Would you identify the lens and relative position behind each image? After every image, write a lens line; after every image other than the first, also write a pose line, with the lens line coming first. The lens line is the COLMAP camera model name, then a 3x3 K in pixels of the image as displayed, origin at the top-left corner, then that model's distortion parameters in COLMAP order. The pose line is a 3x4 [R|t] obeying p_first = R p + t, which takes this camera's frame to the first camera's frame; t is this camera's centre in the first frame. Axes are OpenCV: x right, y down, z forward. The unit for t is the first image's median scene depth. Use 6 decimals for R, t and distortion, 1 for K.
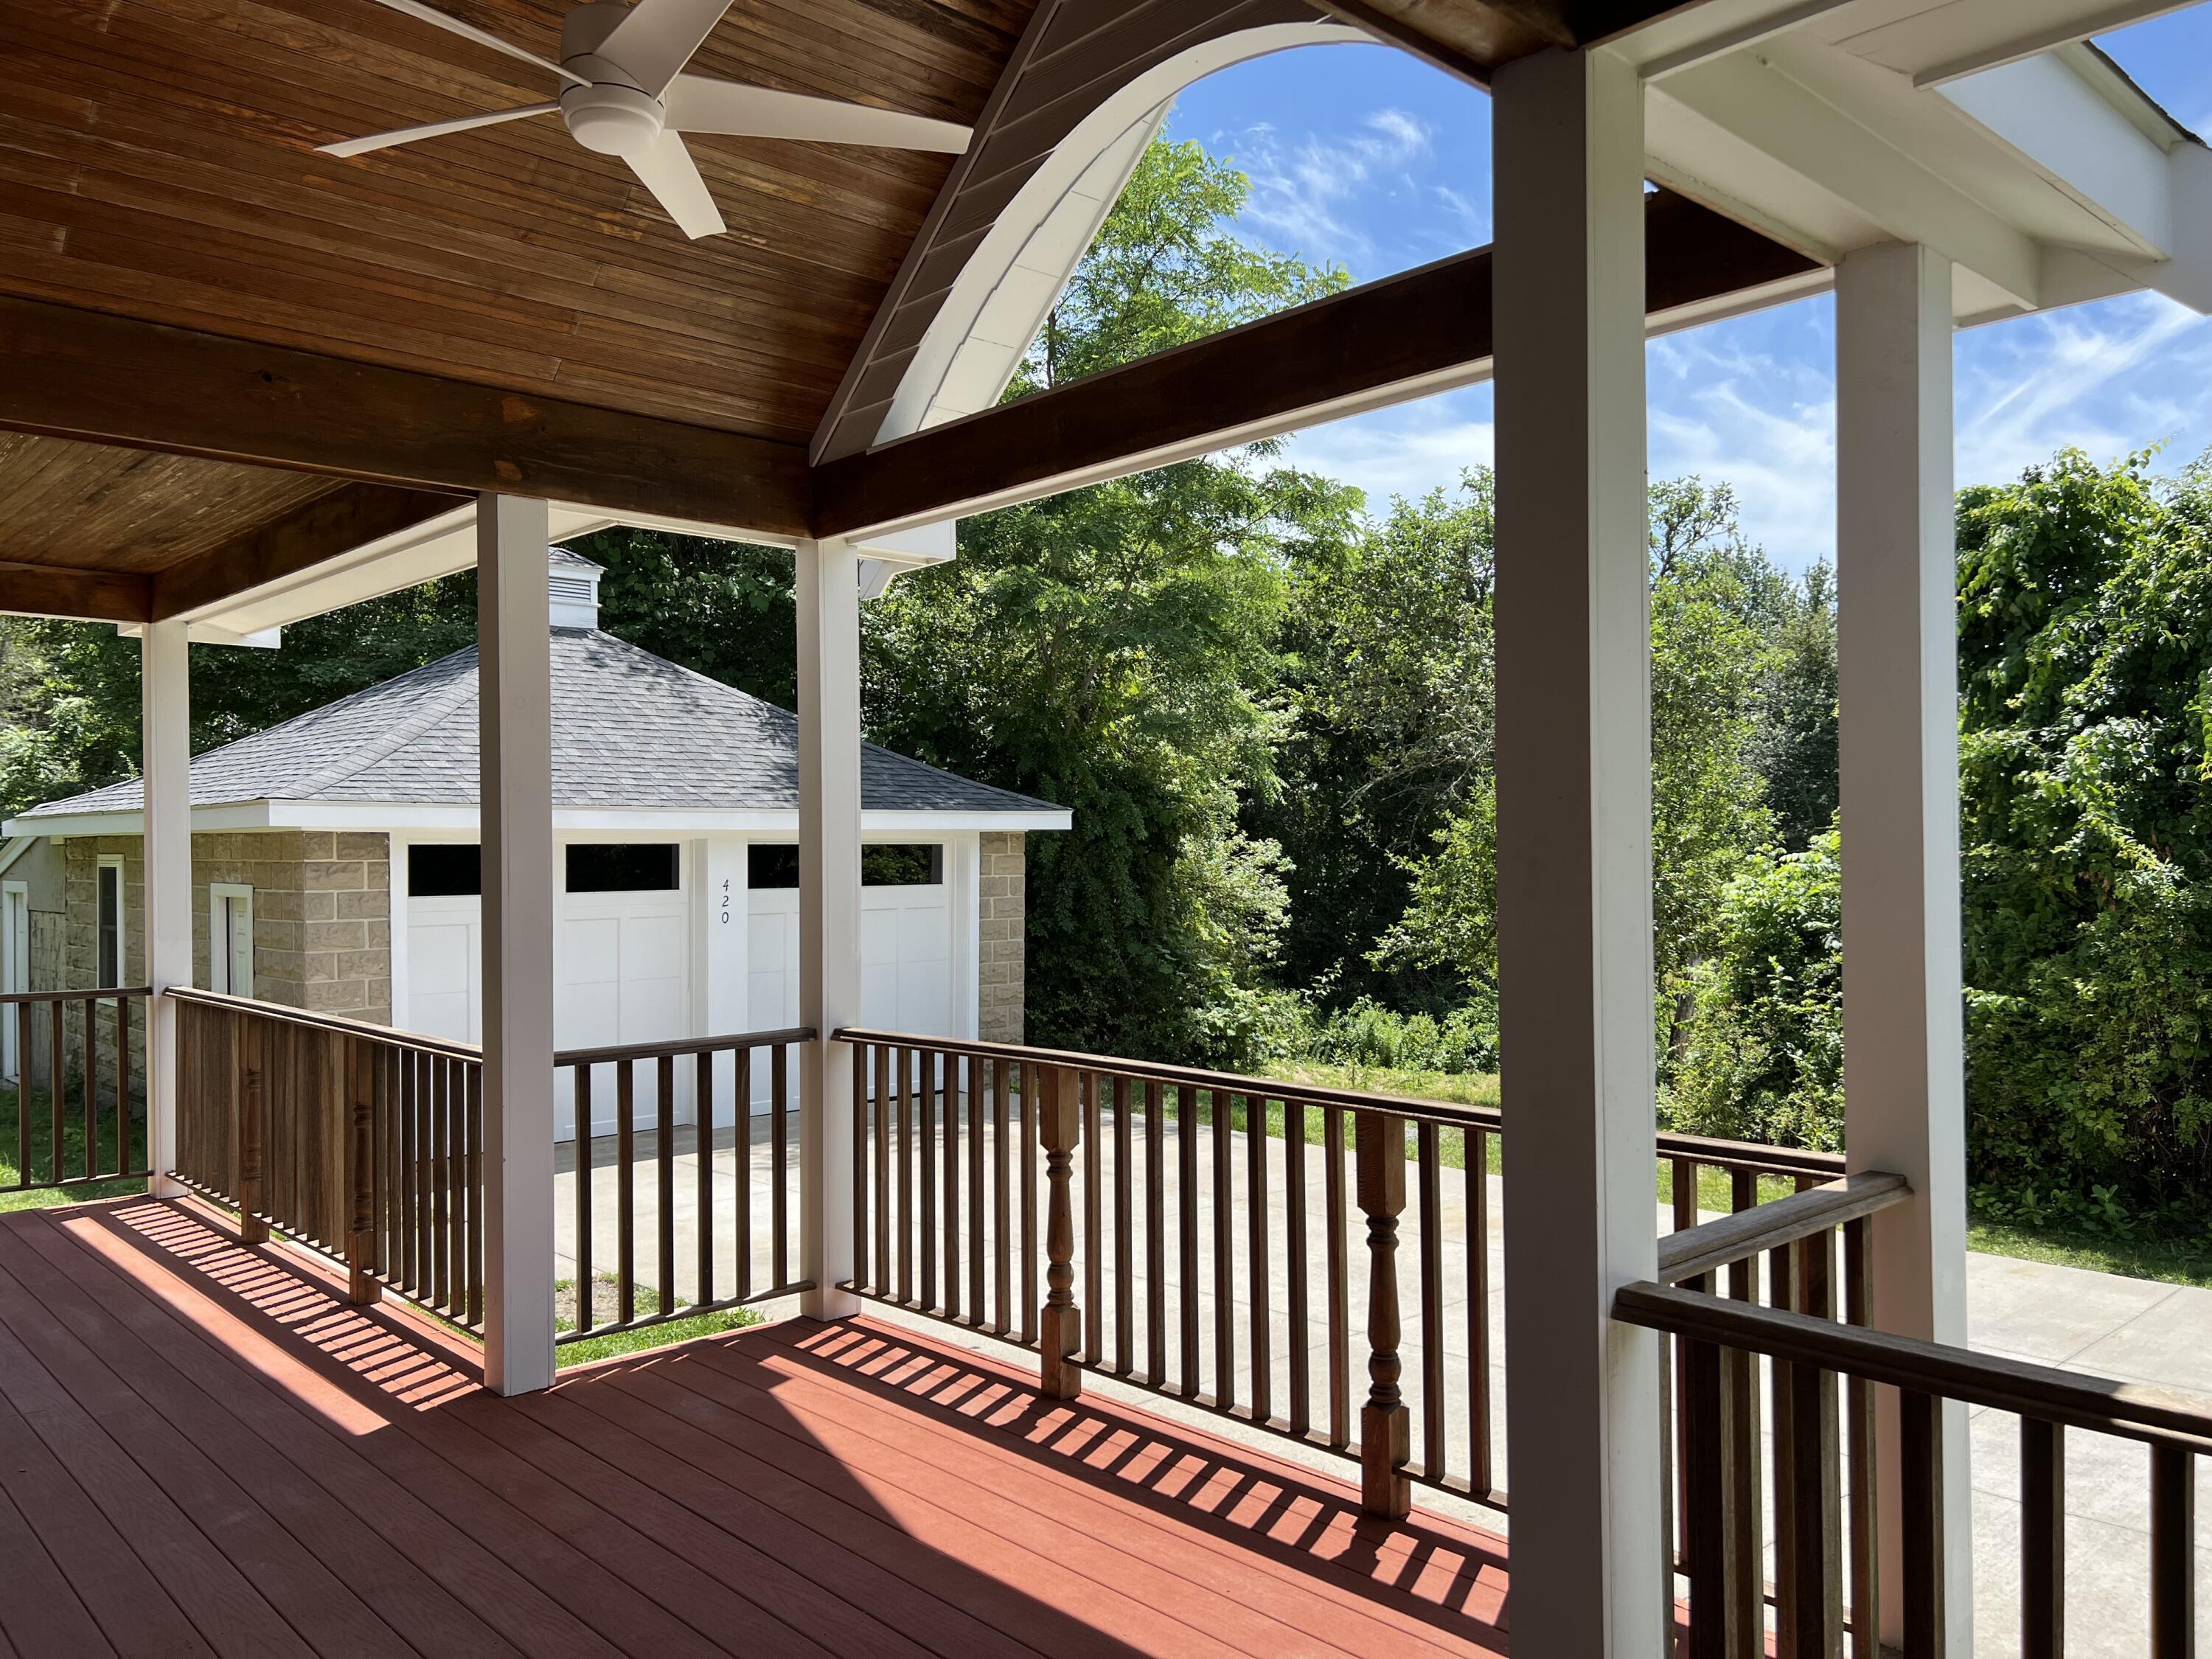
lens RADIAL K [[1673.1, 0, 1106.2], [0, 1673.1, 833.9], [0, 0, 1]] dist [0.014026, -0.008495]
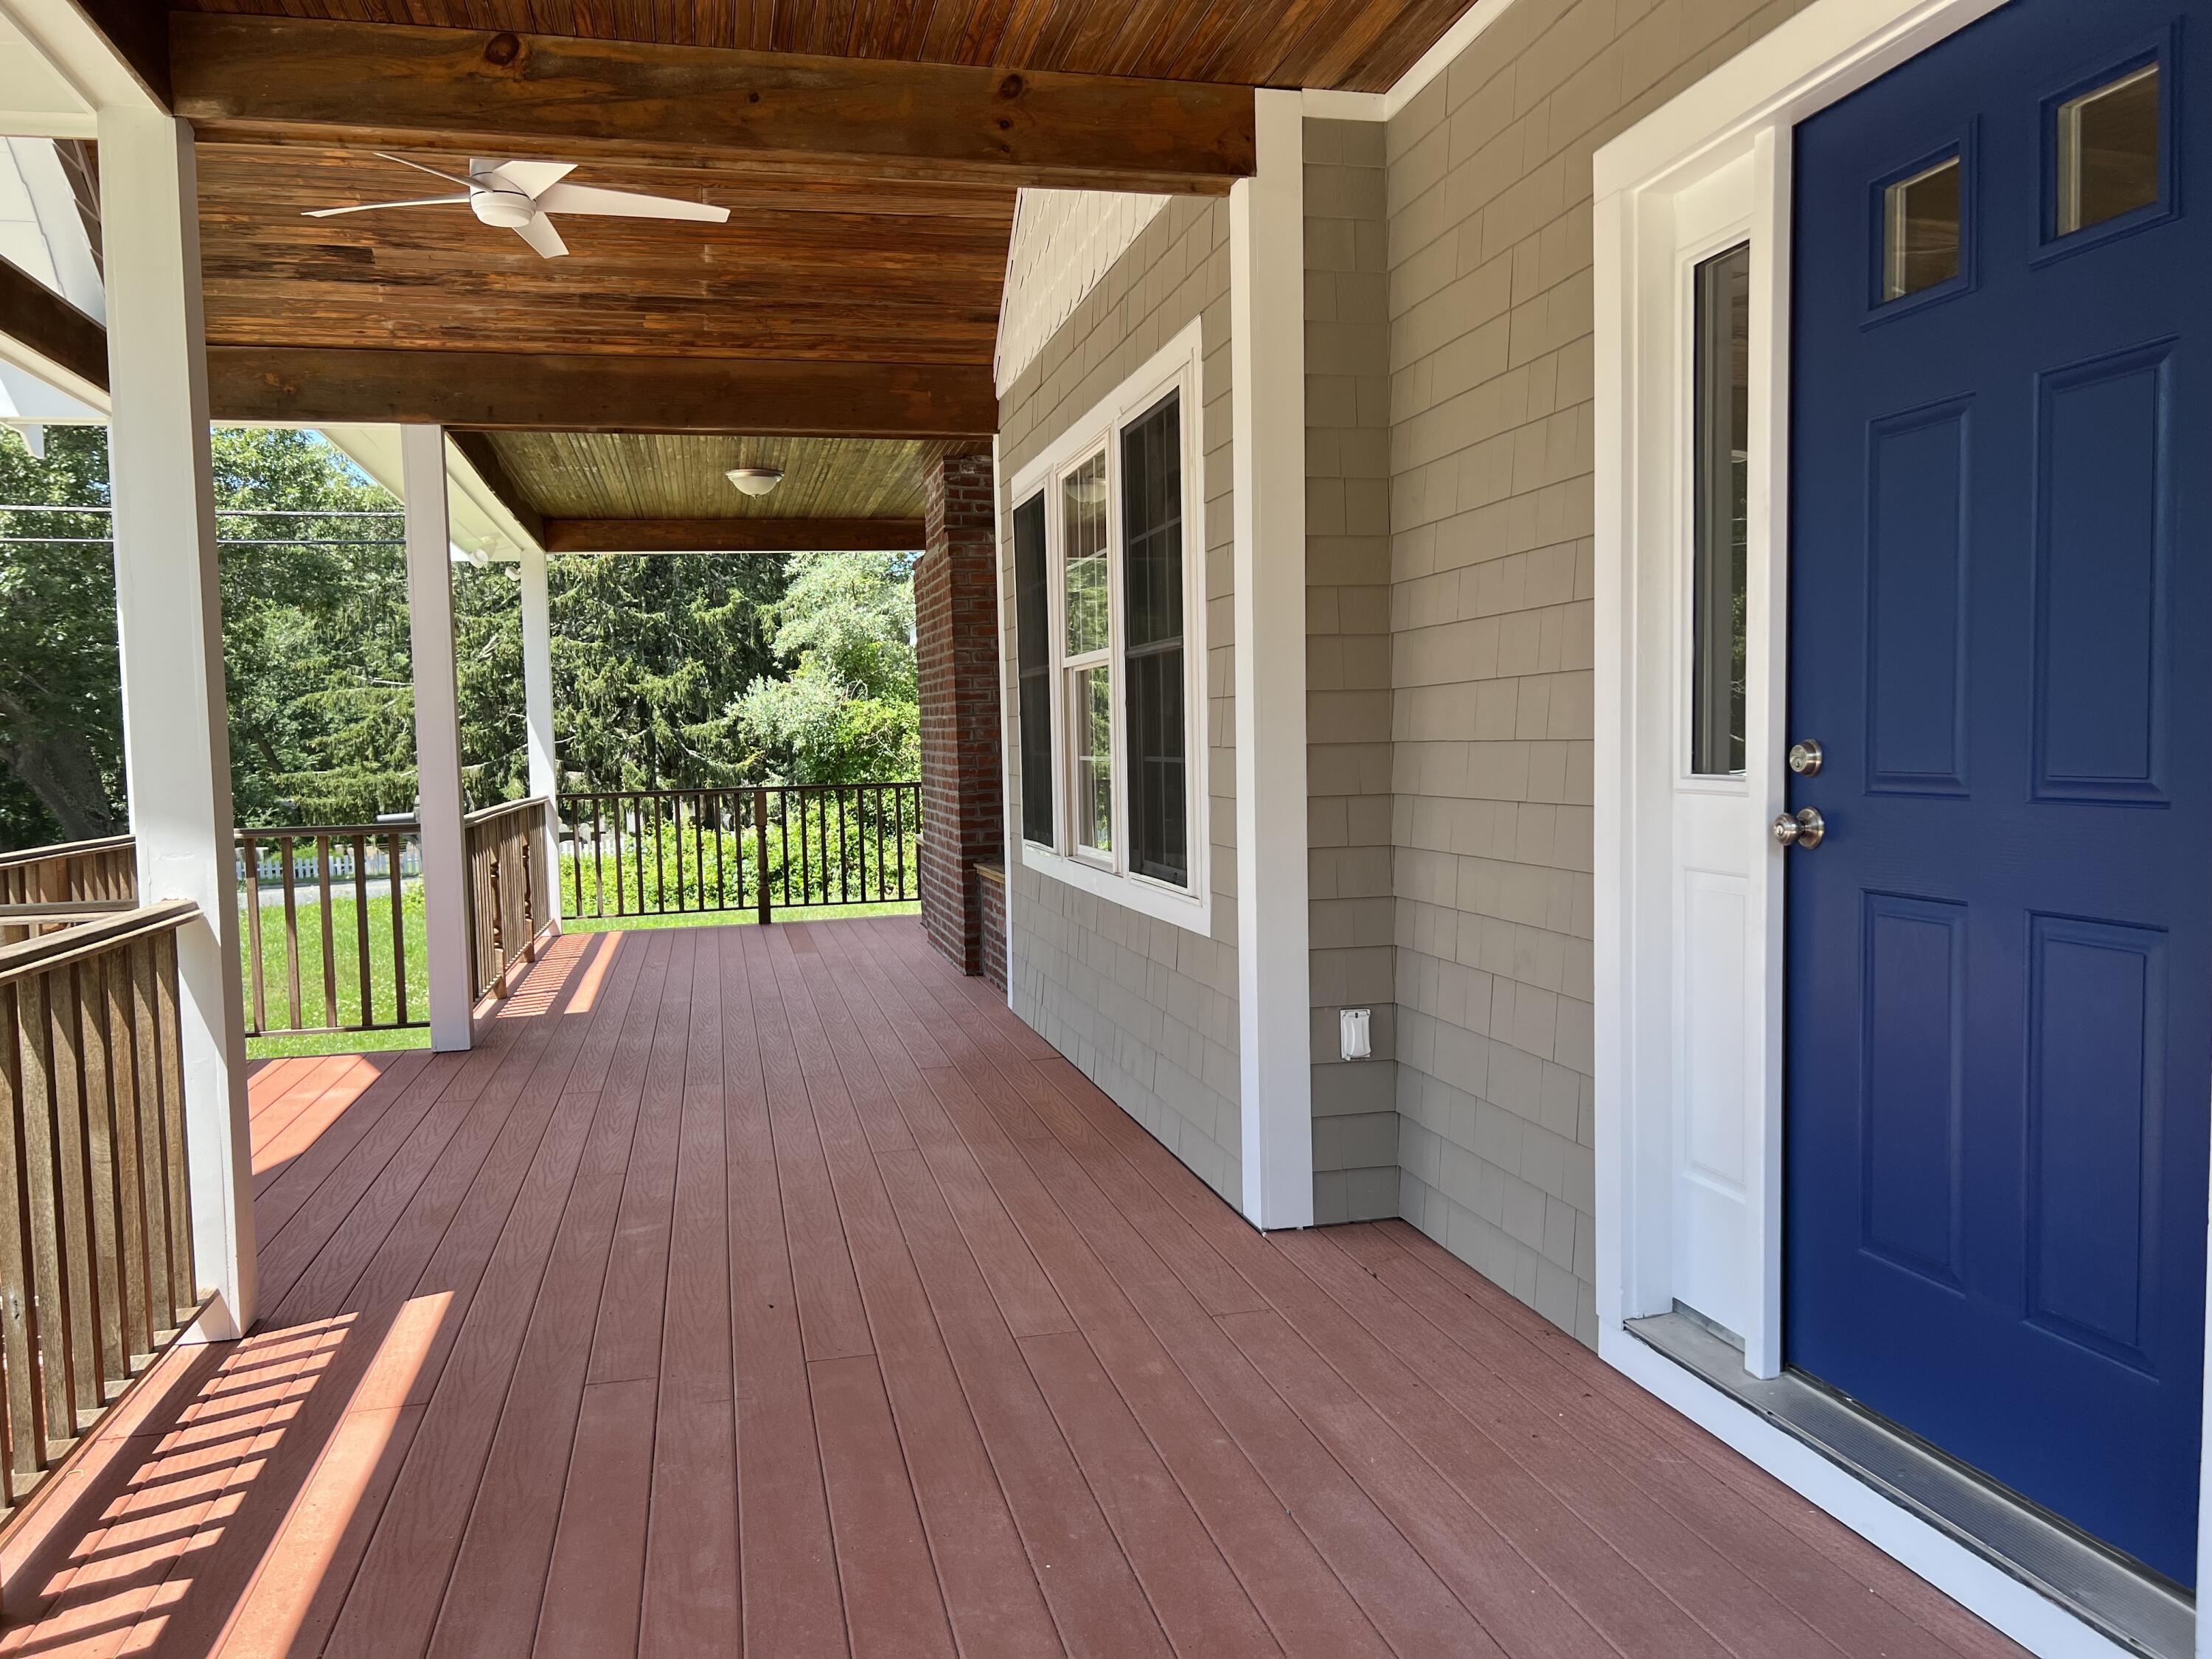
lens RADIAL K [[1673.1, 0, 1105.6], [0, 1673.1, 830.9], [0, 0, 1]] dist [0.014026, -0.008495]
pose [[-0.870281, -0.001415, 0.492554, -1.062010], [0.027743, 0.998268, 0.051886, 0.075511], [-0.491774, 0.058820, -0.868734, 1.432095]]
